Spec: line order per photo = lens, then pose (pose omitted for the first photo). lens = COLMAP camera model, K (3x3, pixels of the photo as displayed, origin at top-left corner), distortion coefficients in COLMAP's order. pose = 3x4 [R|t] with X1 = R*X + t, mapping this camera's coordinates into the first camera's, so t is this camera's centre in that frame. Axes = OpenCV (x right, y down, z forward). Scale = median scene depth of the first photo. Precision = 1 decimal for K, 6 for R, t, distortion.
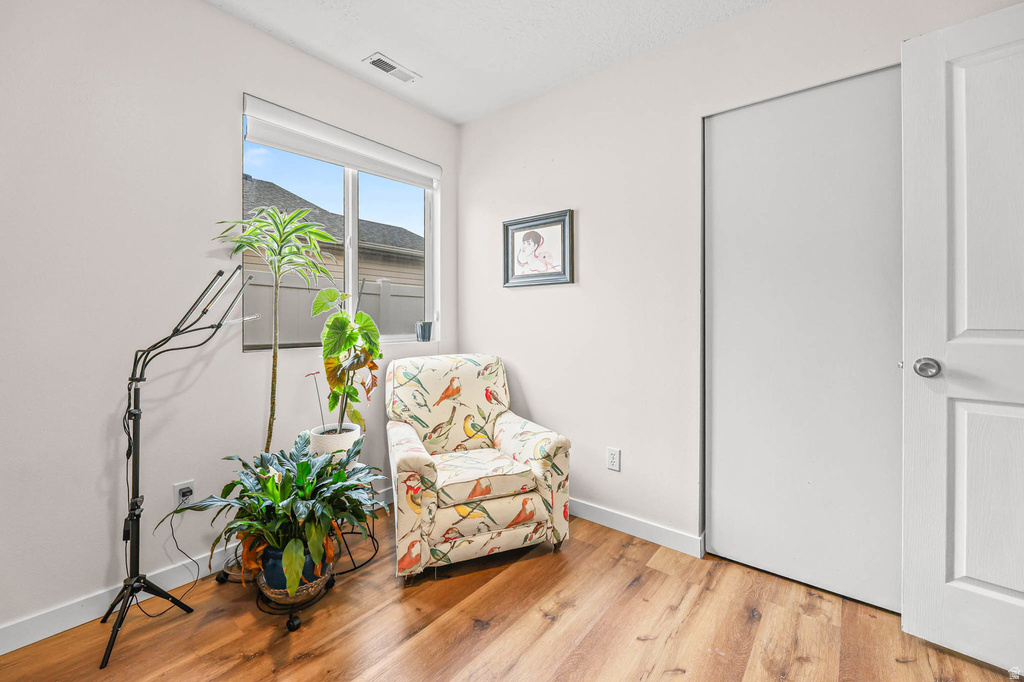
lens RADIAL K [[426.1, 0, 493.0], [0, 426.1, 319.8], [0, 0, 1]] dist [-0.002296, -0.002120]
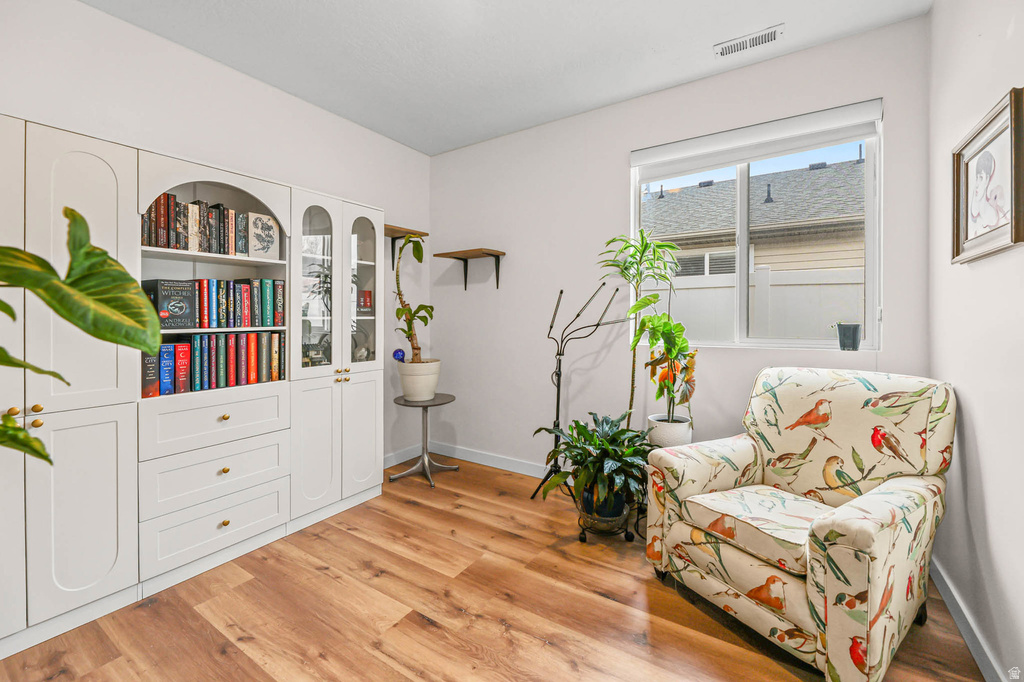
lens RADIAL K [[426.1, 0, 517.9], [0, 426.1, 319.6], [0, 0, 1]] dist [-0.002296, -0.002120]
pose [[0.119411, 0.000487, -0.992845, 0.702337], [-0.001391, 0.999999, 0.000324, -0.002766], [0.992844, 0.001342, 0.119412, 0.481317]]
